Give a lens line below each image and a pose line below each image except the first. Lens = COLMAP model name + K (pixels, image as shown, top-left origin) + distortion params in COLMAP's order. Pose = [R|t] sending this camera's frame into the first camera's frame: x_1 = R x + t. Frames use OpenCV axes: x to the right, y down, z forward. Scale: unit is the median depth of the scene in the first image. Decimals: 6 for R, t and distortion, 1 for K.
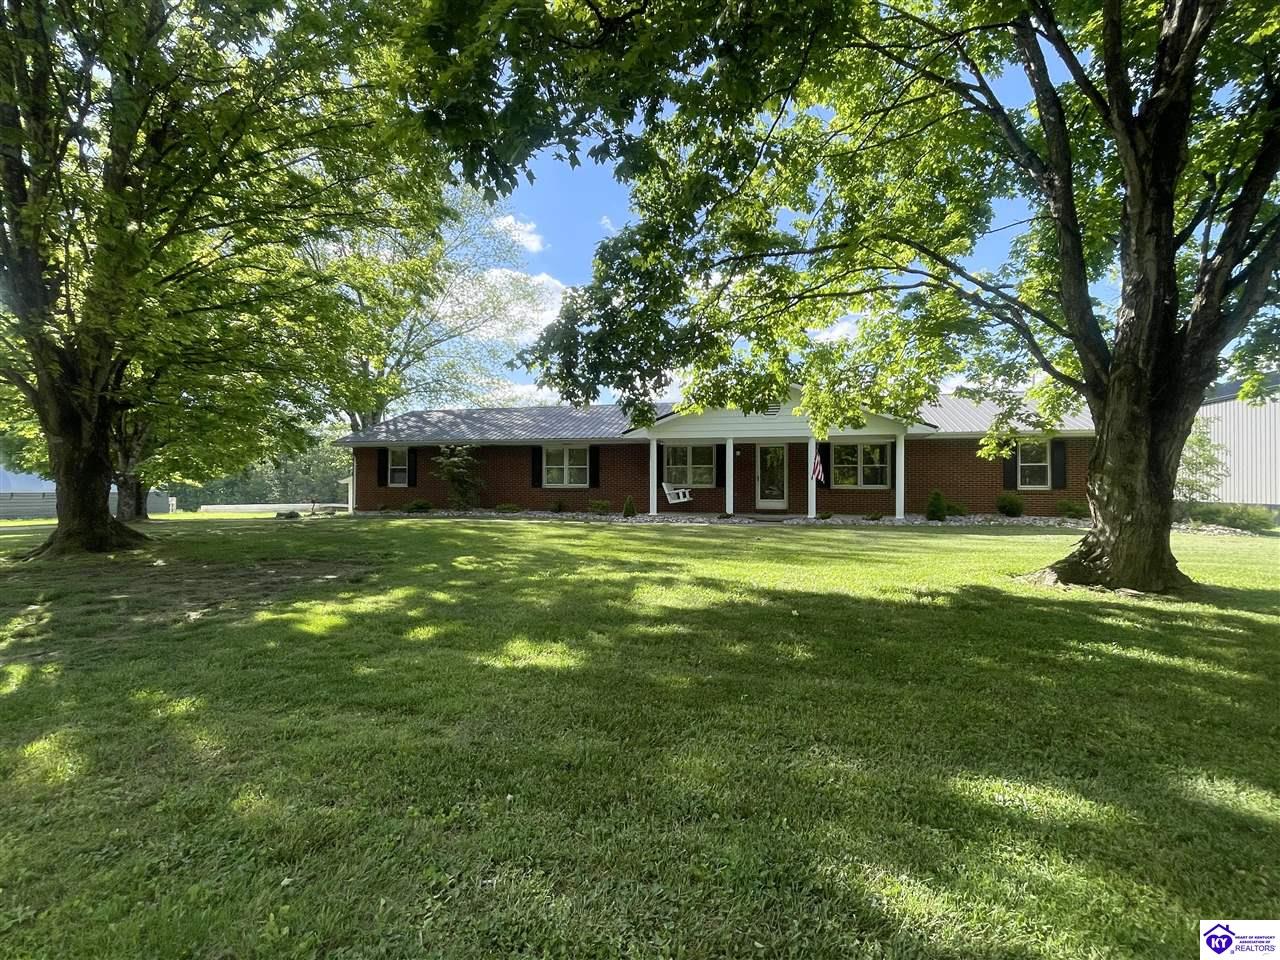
lens RADIAL K [[602.0, 0, 640.5], [0, 602.0, 483.6], [0, 0, 1]] dist [-0.006151, 0.005947]
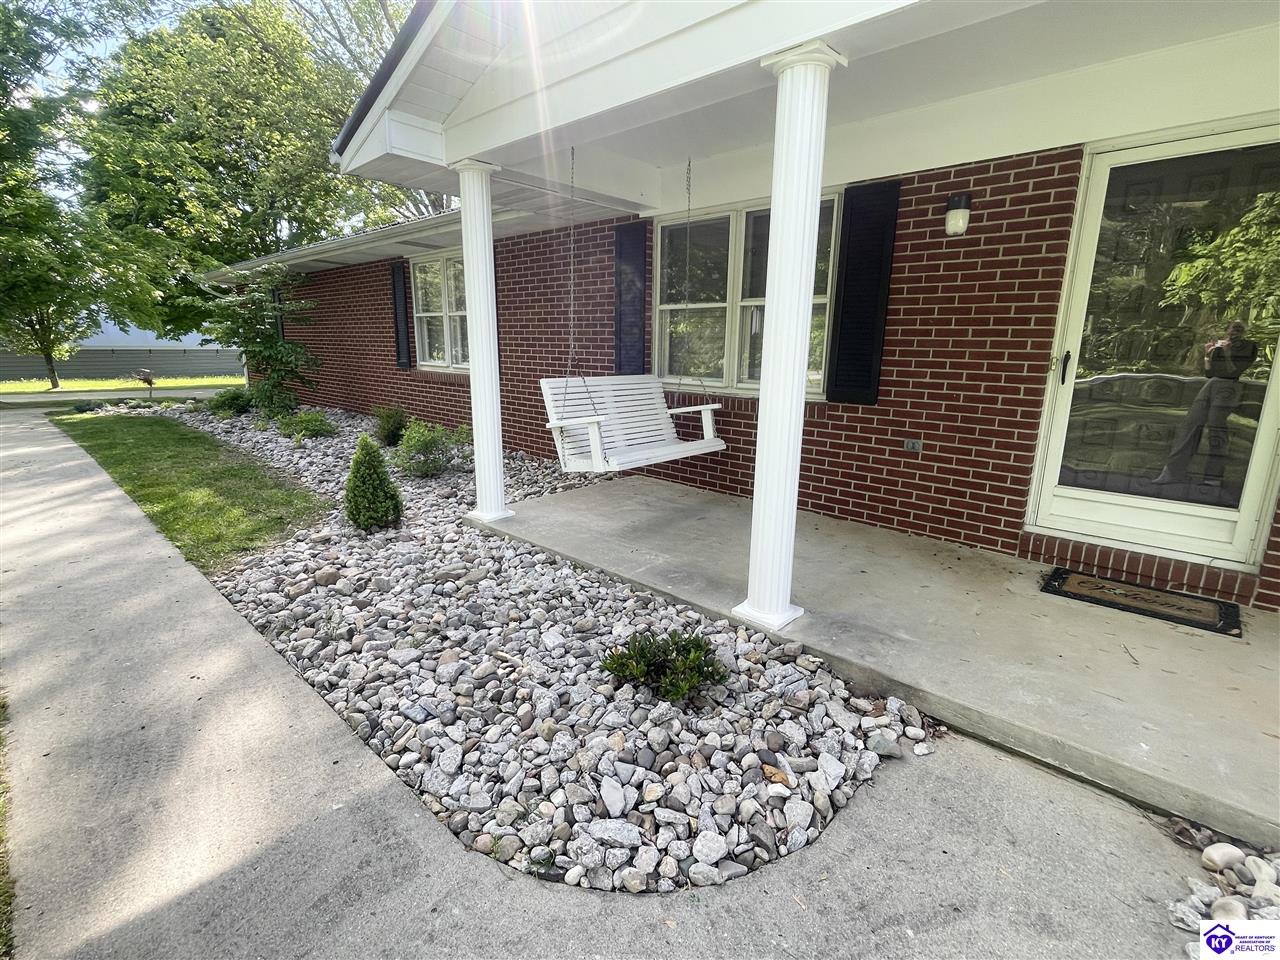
lens RADIAL K [[602.0, 0, 637.4], [0, 602.0, 483.5], [0, 0, 1]] dist [-0.006151, 0.005947]
pose [[0.878447, 0.120098, -0.462501, 0.191454], [-0.011239, 0.972825, 0.231268, -0.016752], [0.477707, -0.197958, 0.855925, 0.876088]]
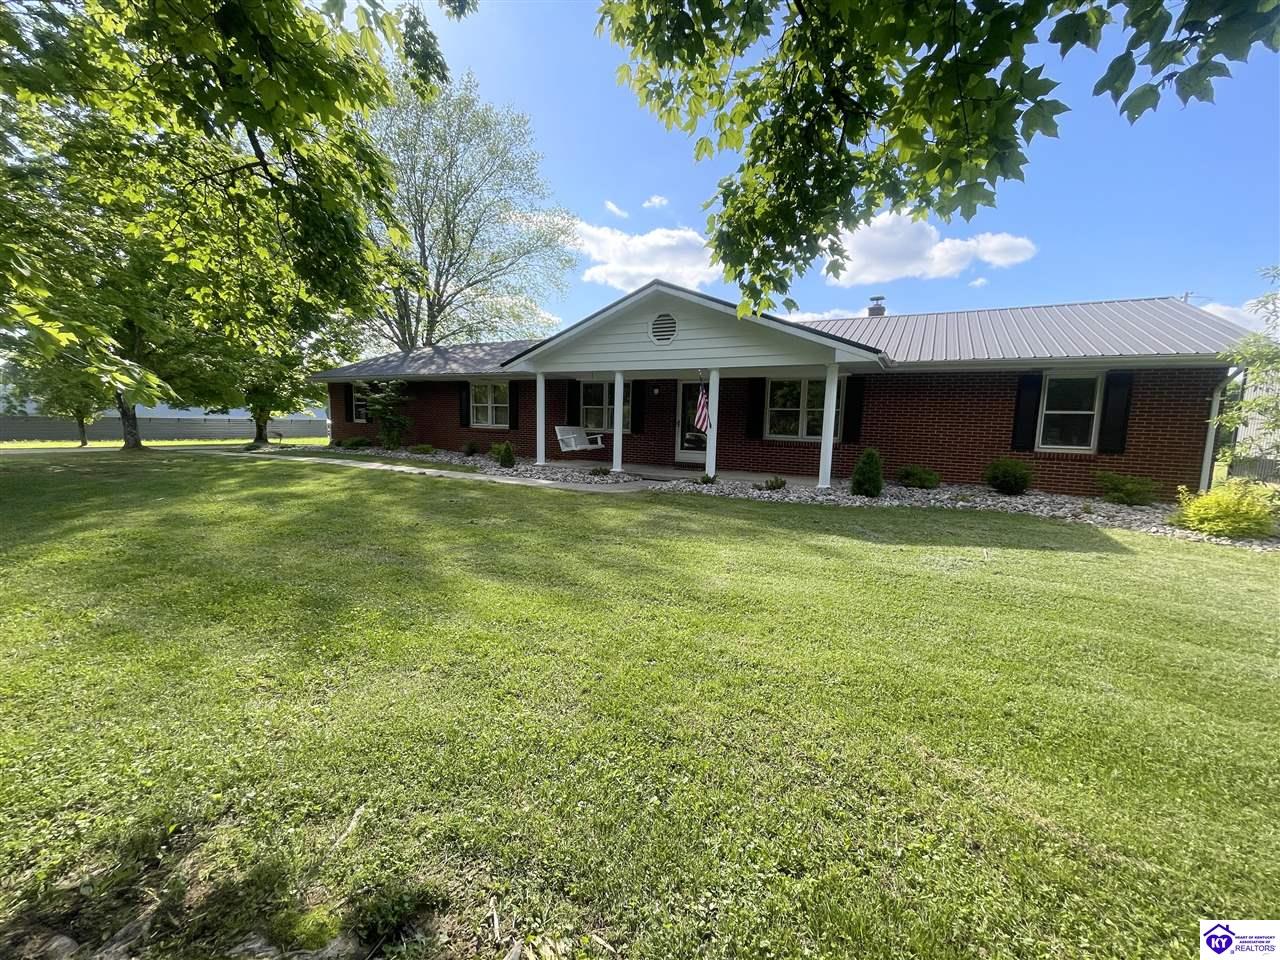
lens RADIAL K [[514.7, 0, 638.6], [0, 514.7, 480.8], [0, 0, 1]] dist [-0.000375, 0.000879]
pose [[0.967108, 0.051774, -0.249041, 0.356156], [-0.021763, 0.992318, 0.121781, -0.016750], [0.253433, -0.112356, 0.960806, 0.357516]]
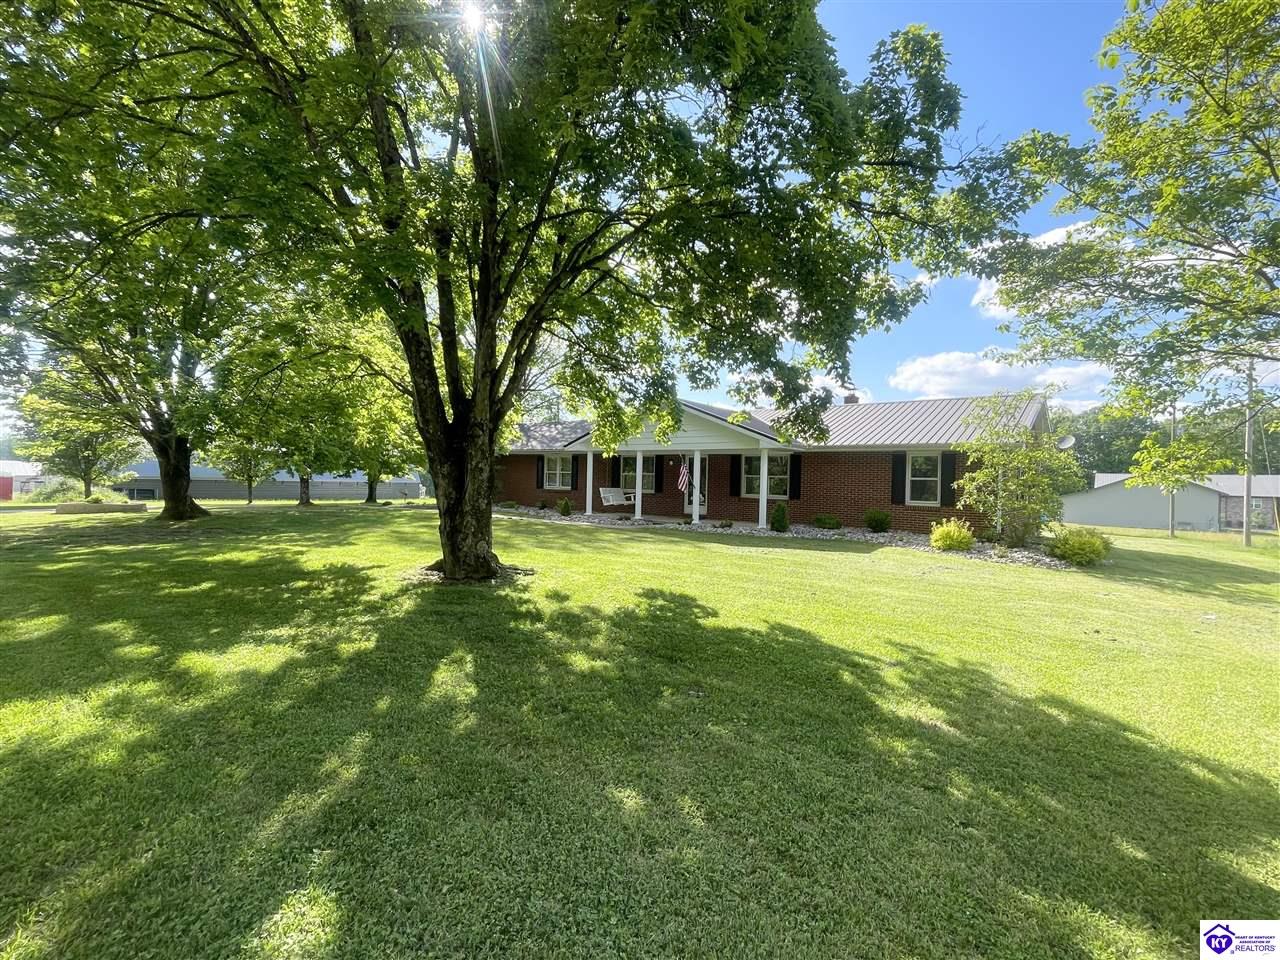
lens RADIAL K [[602.0, 0, 641.4], [0, 602.0, 477.7], [0, 0, 1]] dist [-0.006151, 0.005947]
pose [[0.911273, 0.018852, -0.411371, 0.642100], [-0.020416, 0.999791, 0.000592, -0.025436], [0.411297, 0.007859, 0.911468, -0.048340]]
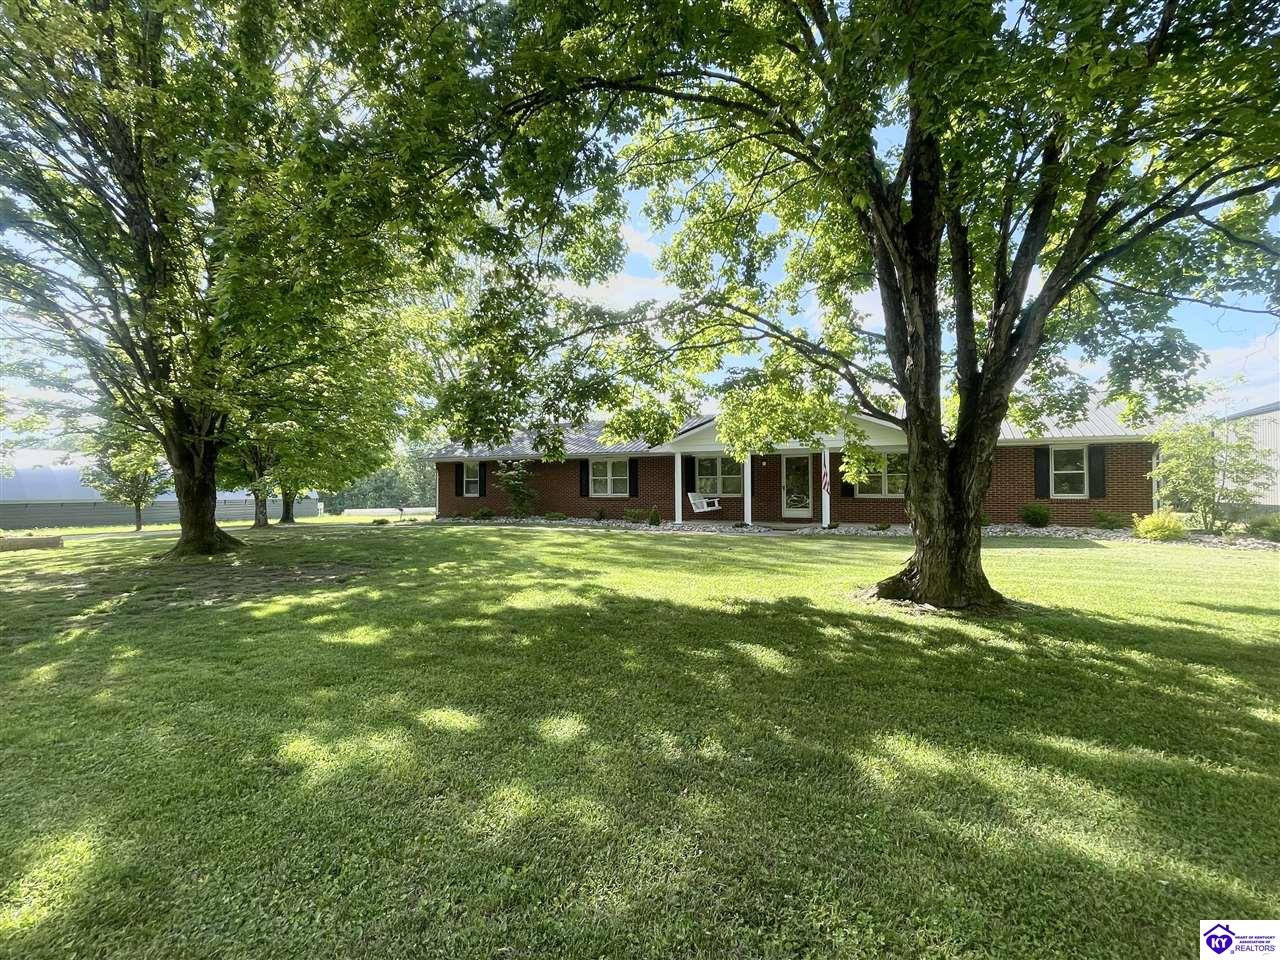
lens RADIAL K [[602.0, 0, 639.4], [0, 602.0, 485.2], [0, 0, 1]] dist [-0.006151, 0.005947]
pose [[0.980618, -0.009083, -0.195720, 0.172935], [0.009331, 0.999956, 0.000349, -0.017765], [0.195709, -0.002168, 0.980660, -0.069776]]
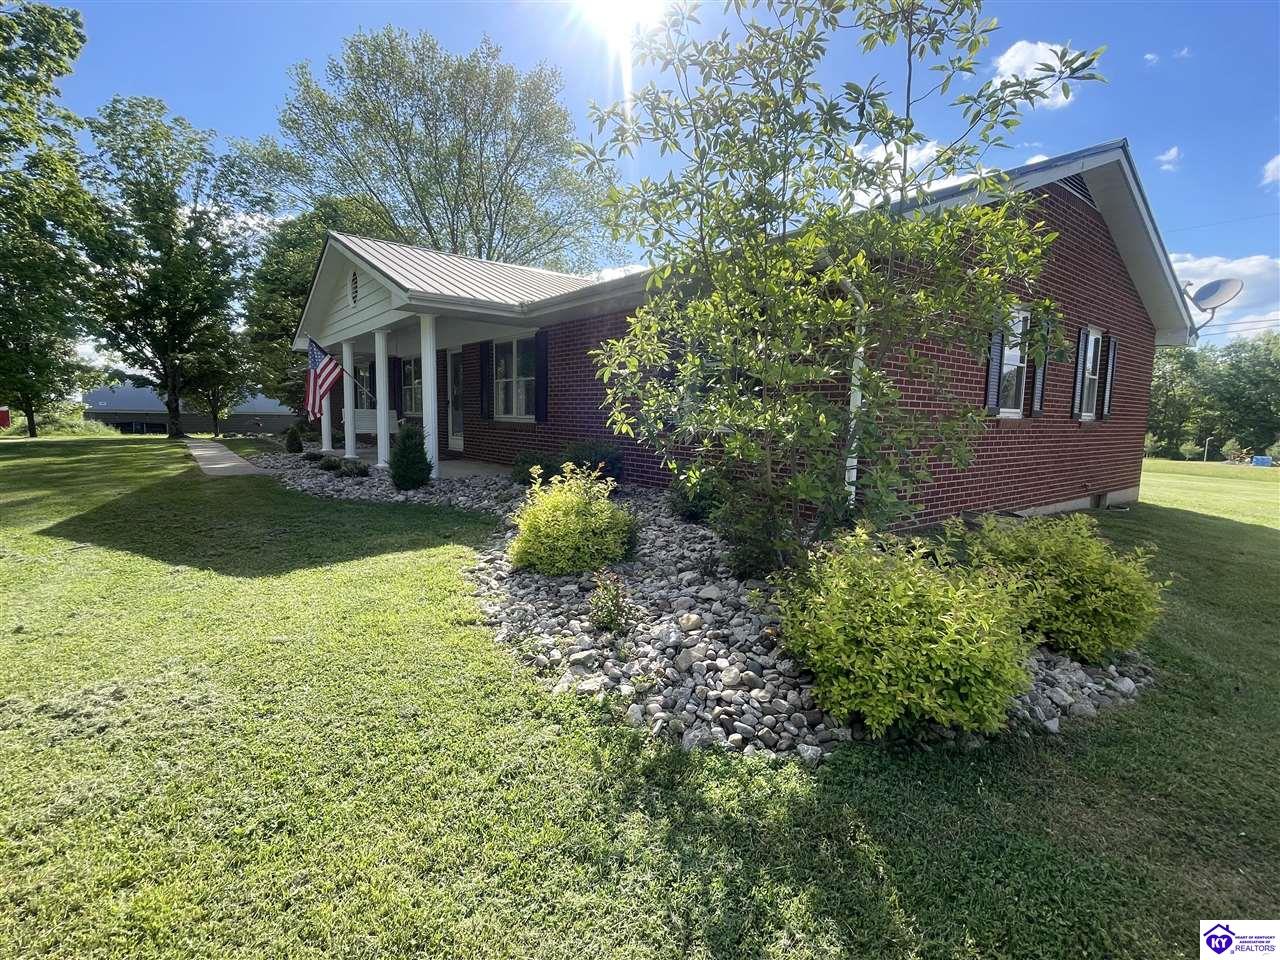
lens RADIAL K [[602.0, 0, 643.4], [0, 602.0, 483.0], [0, 0, 1]] dist [-0.006151, 0.005947]
pose [[0.797574, 0.081491, -0.597691, 0.850226], [-0.012603, 0.992868, 0.118553, -0.003926], [0.603089, -0.087023, 0.792913, 0.670854]]
